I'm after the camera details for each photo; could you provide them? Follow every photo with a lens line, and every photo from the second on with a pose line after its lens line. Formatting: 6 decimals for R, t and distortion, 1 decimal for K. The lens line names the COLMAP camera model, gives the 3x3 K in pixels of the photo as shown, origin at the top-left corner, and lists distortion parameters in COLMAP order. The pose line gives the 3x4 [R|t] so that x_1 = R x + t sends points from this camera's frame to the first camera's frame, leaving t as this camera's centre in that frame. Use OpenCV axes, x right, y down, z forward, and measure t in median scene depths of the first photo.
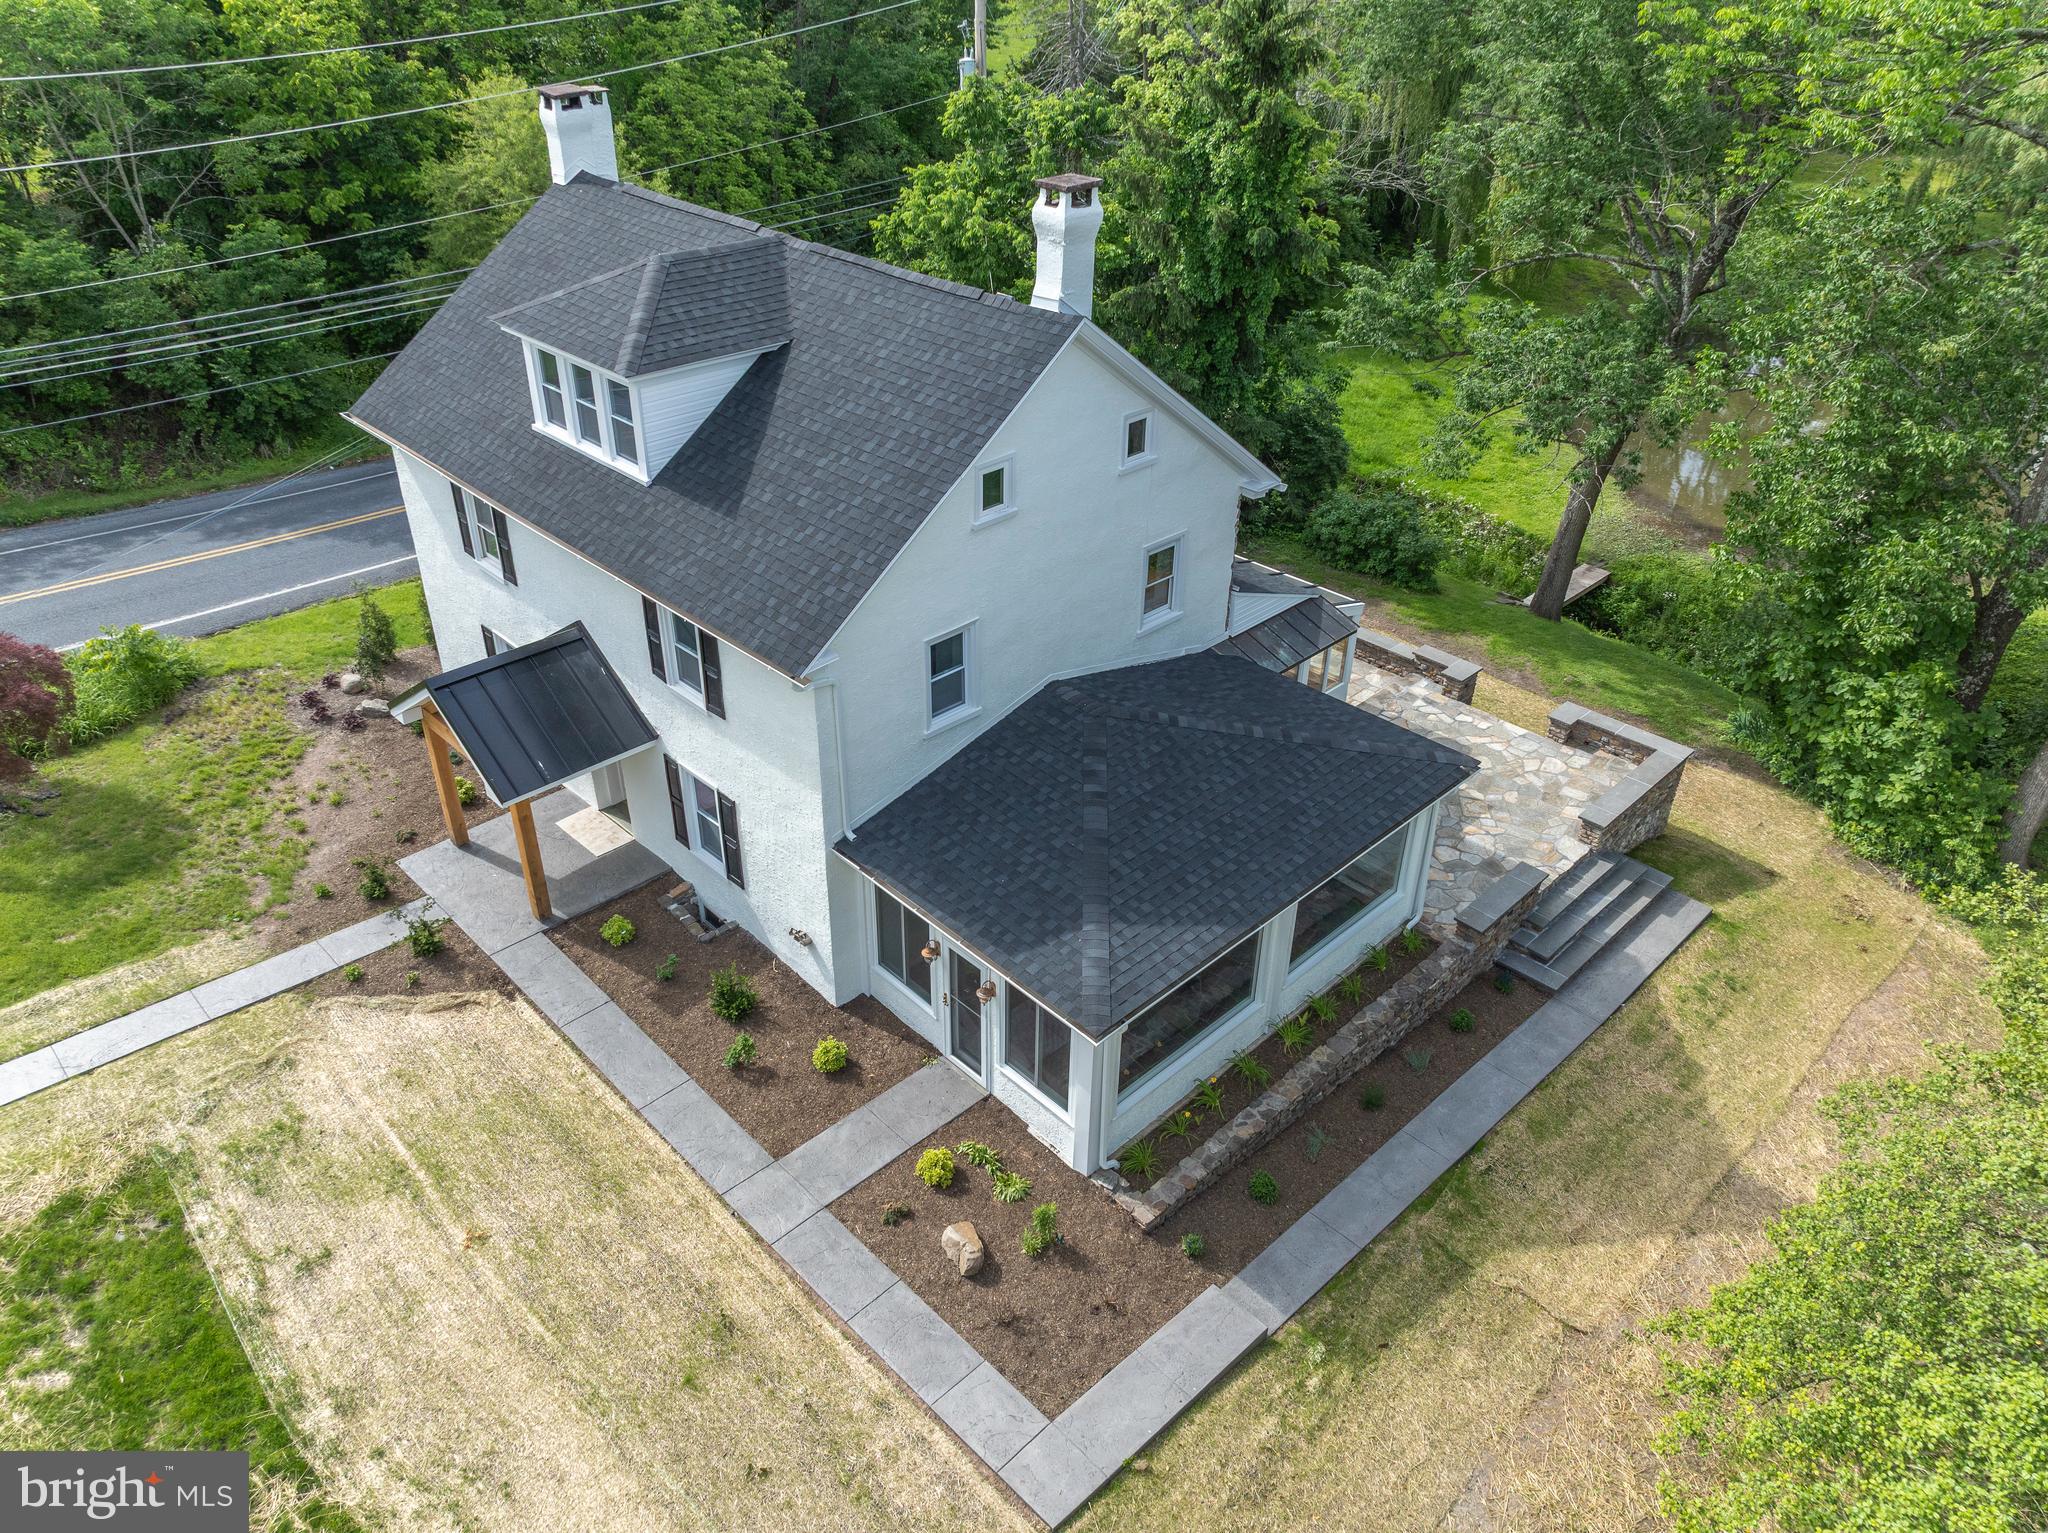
lens RADIAL K [[1429.5, 0, 1029.0], [0, 1429.5, 744.5], [0, 0, 1]] dist [-0.003453, 0.001039]
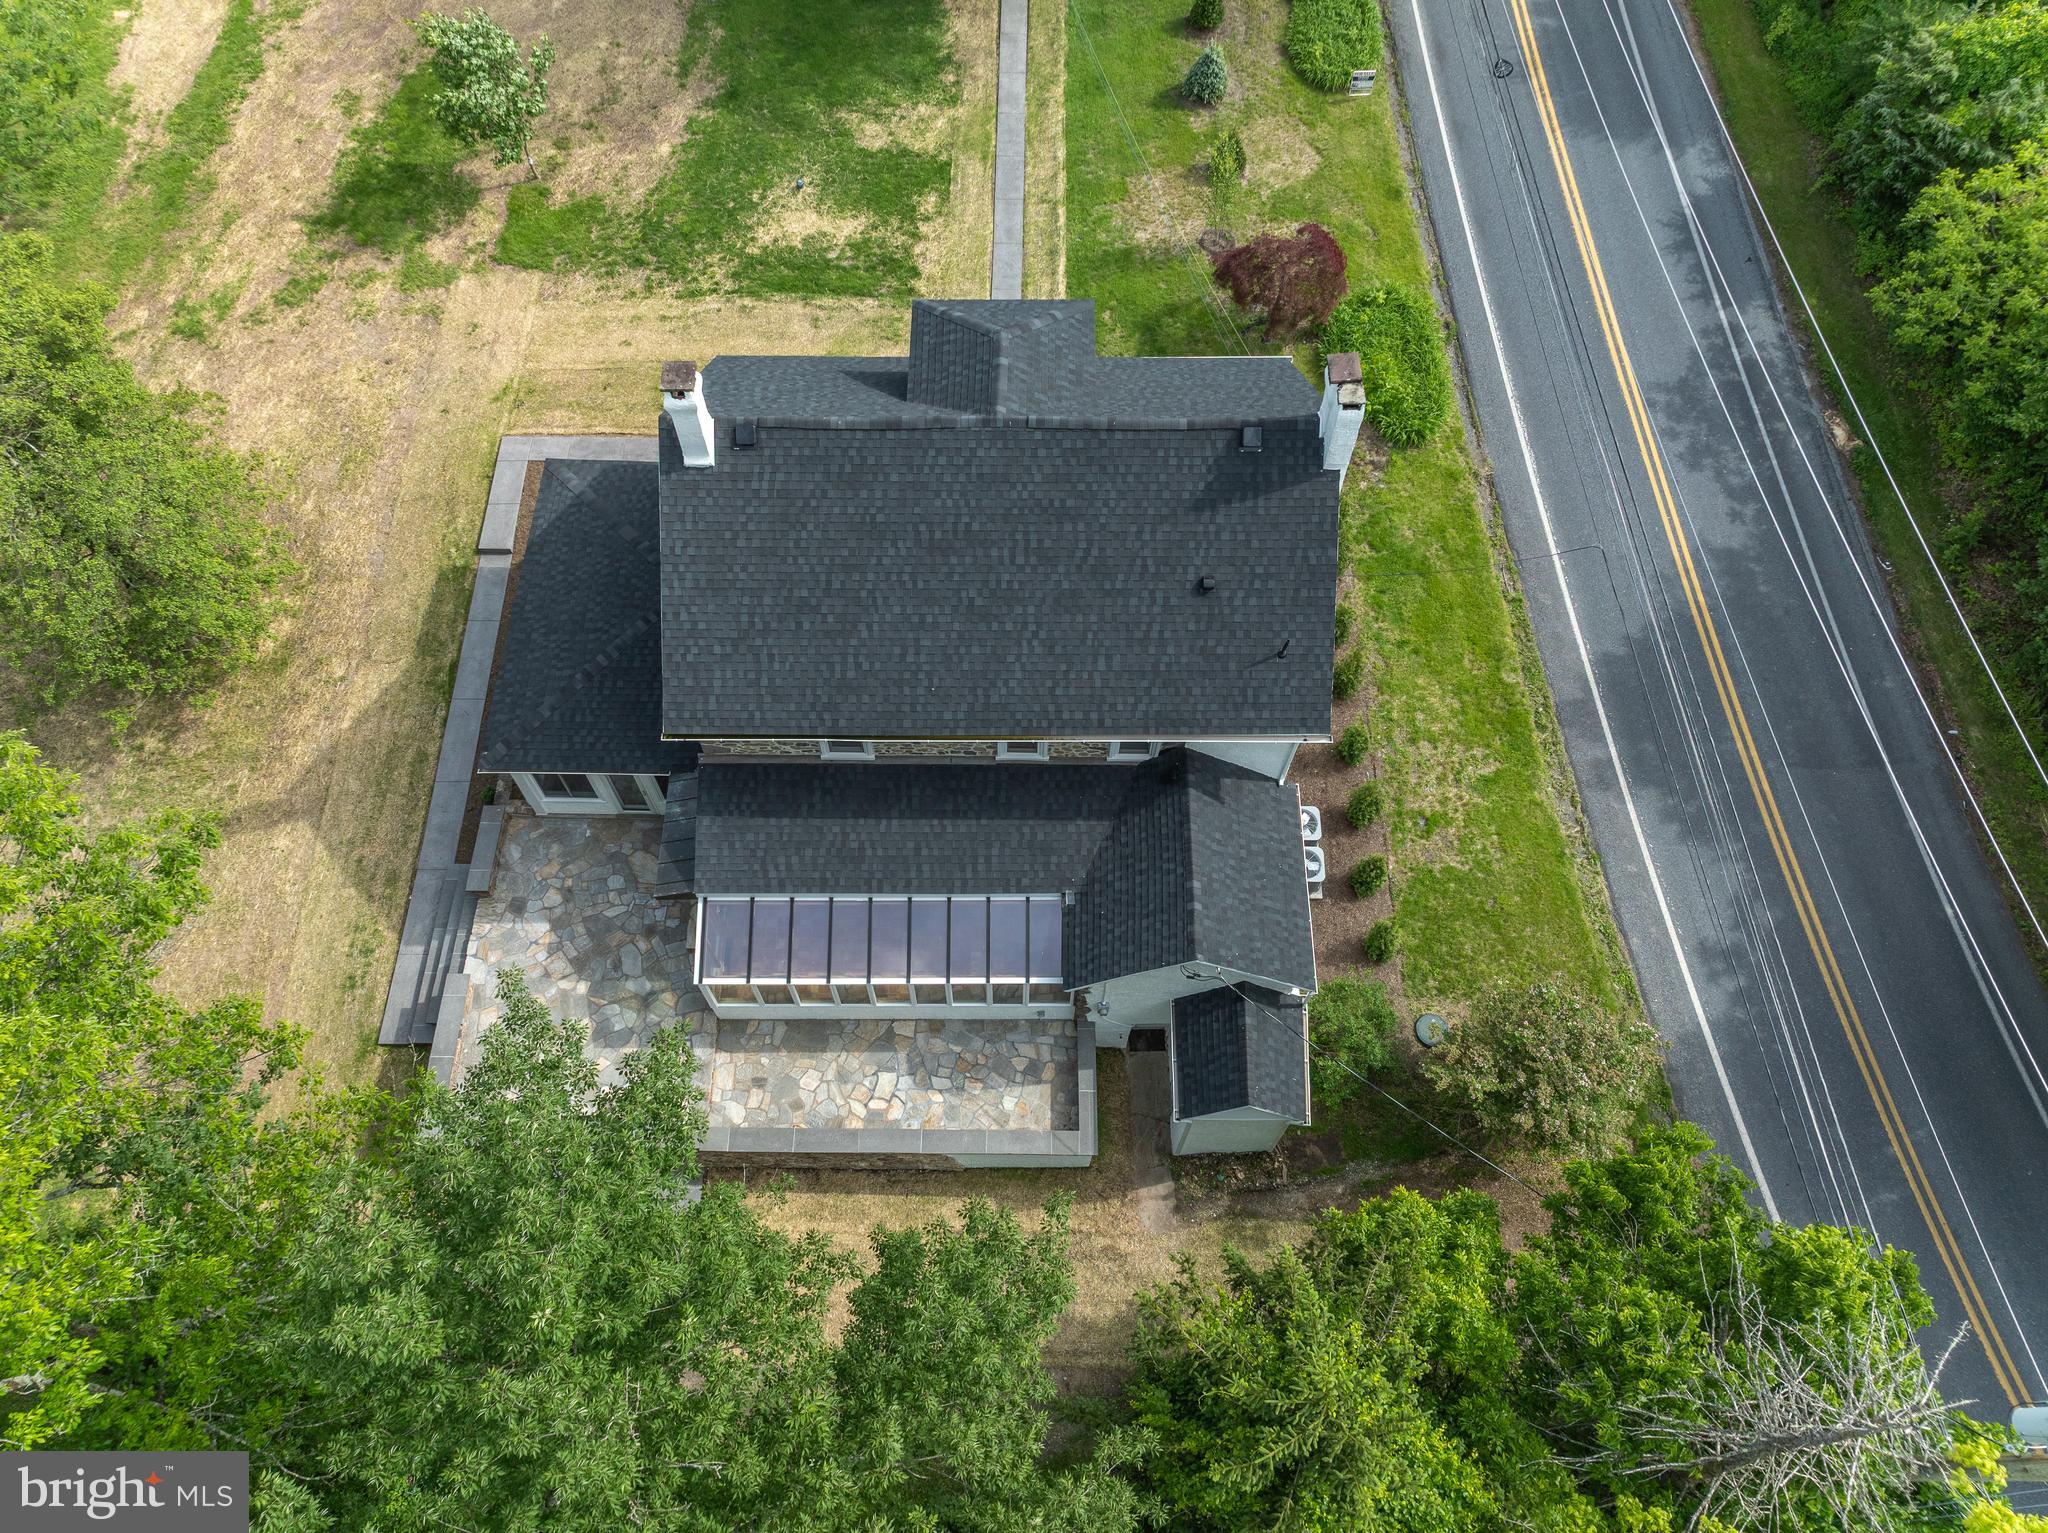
lens RADIAL K [[1434.4, 0, 1028.7], [0, 1434.4, 737.5], [0, 0, 1]] dist [-0.000749, -0.003240]
pose [[-0.705089, 0.604968, -0.369951, 0.454246], [-0.394743, 0.098547, 0.913491, -1.547393], [0.589091, 0.790128, 0.169322, 1.095879]]
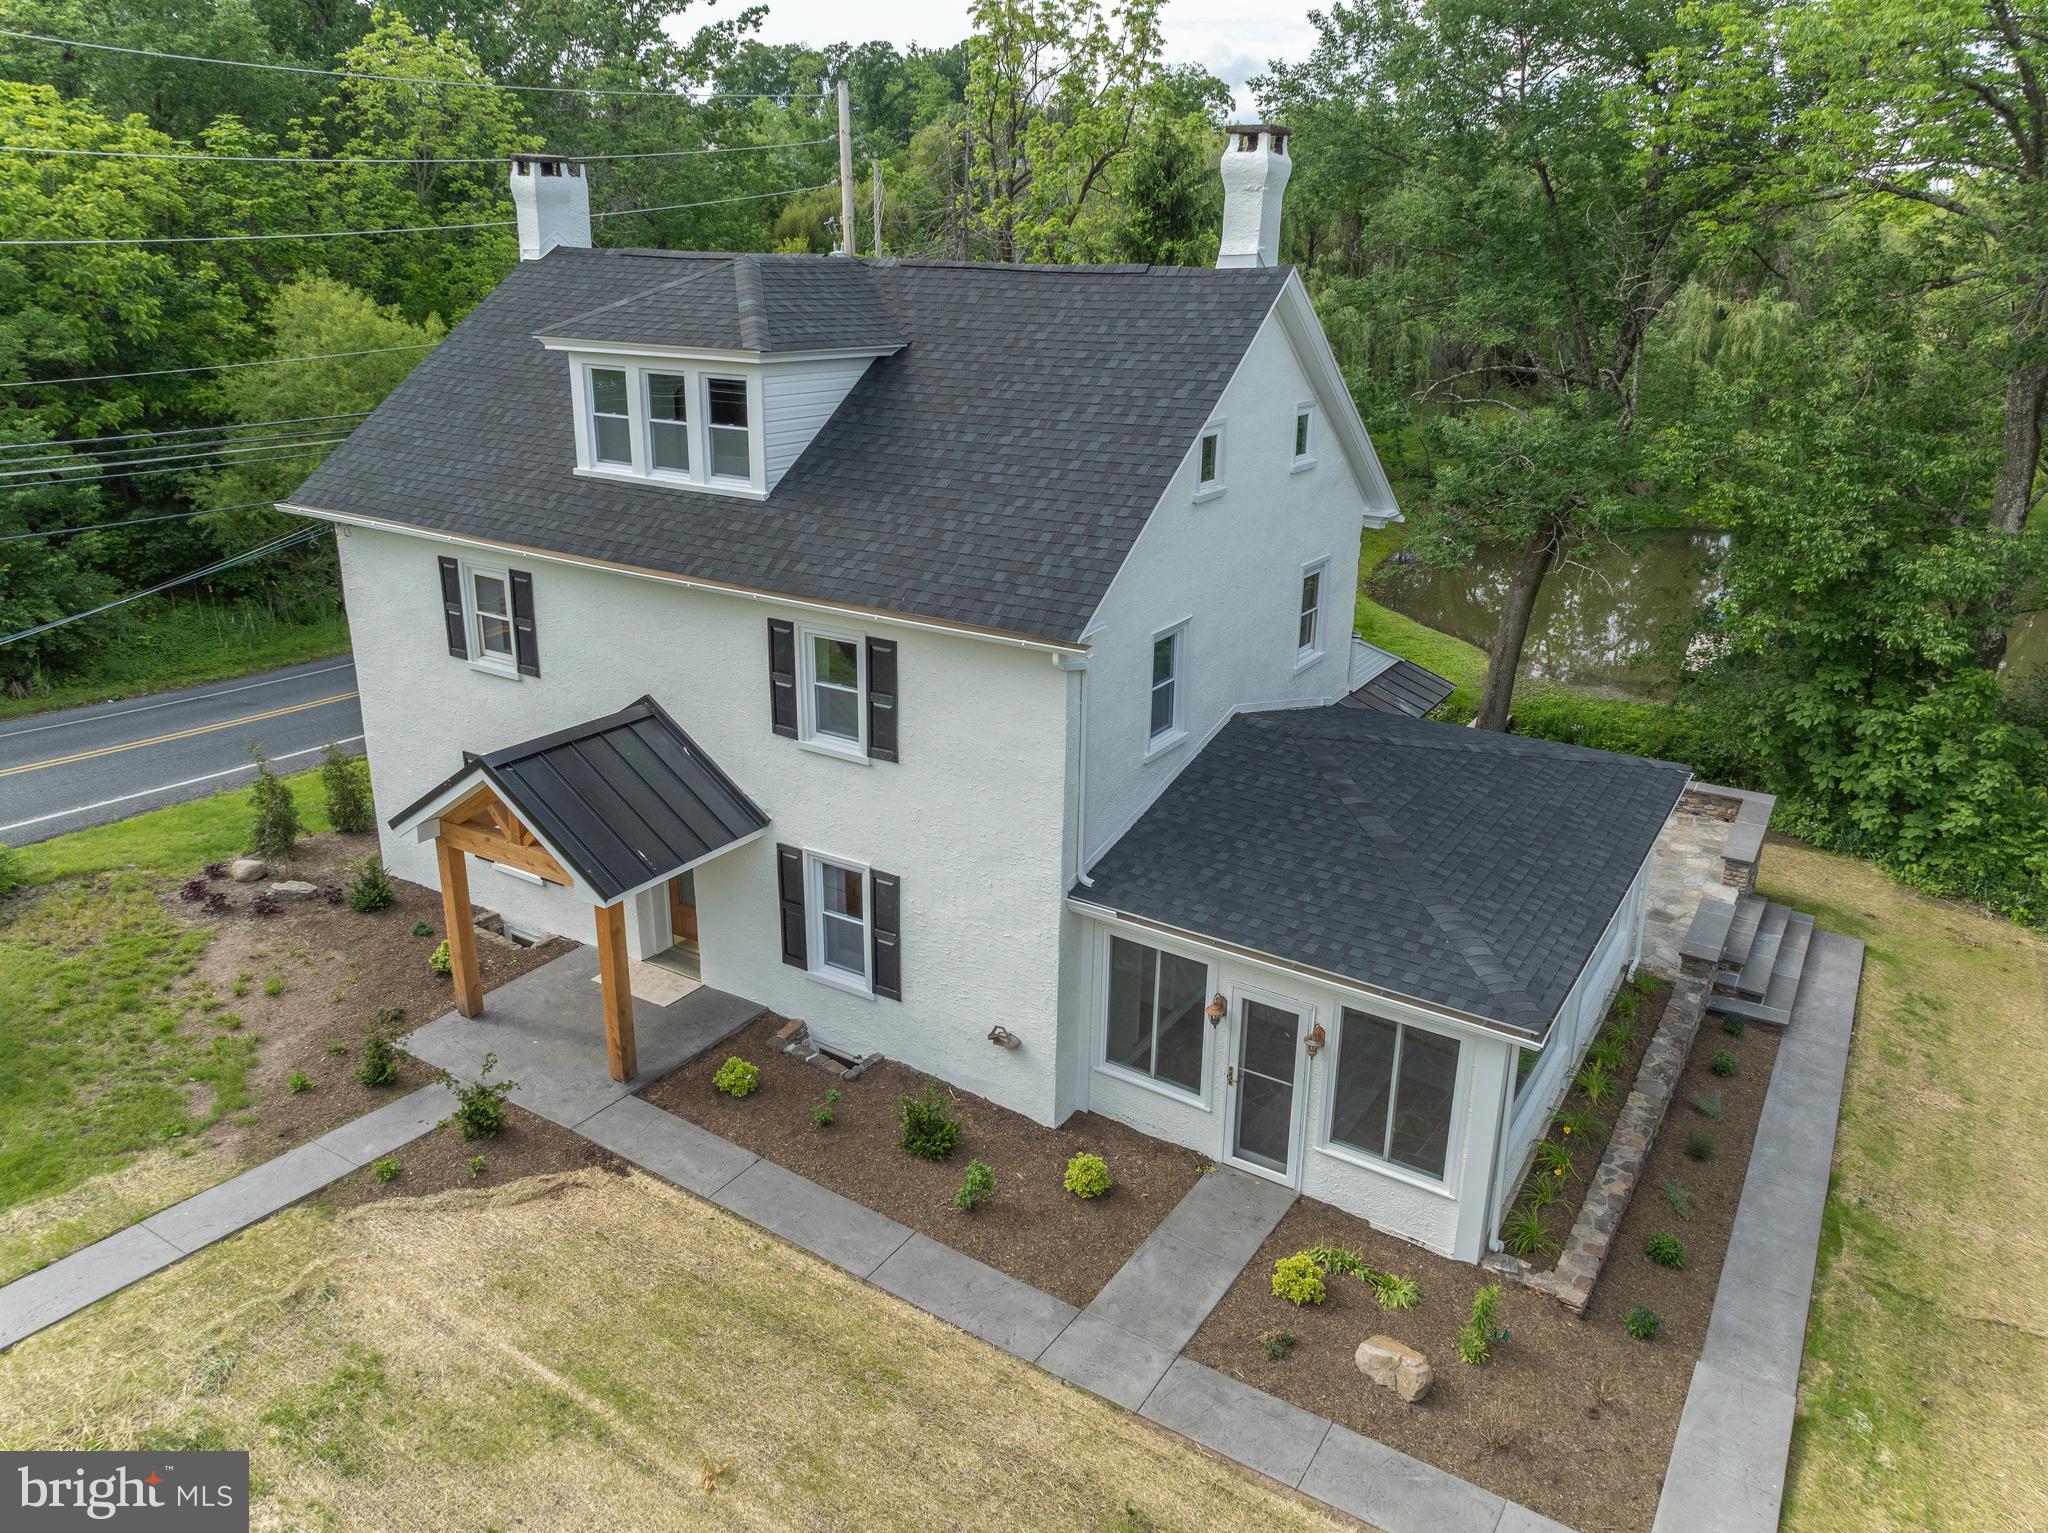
lens RADIAL K [[1429.5, 0, 1029.0], [0, 1429.5, 744.5], [0, 0, 1]] dist [-0.003453, 0.001039]
pose [[0.973469, -0.075443, 0.216024, -0.302454], [0.121303, 0.970655, -0.207638, 0.142050], [-0.194020, 0.228334, 0.954054, 0.216502]]
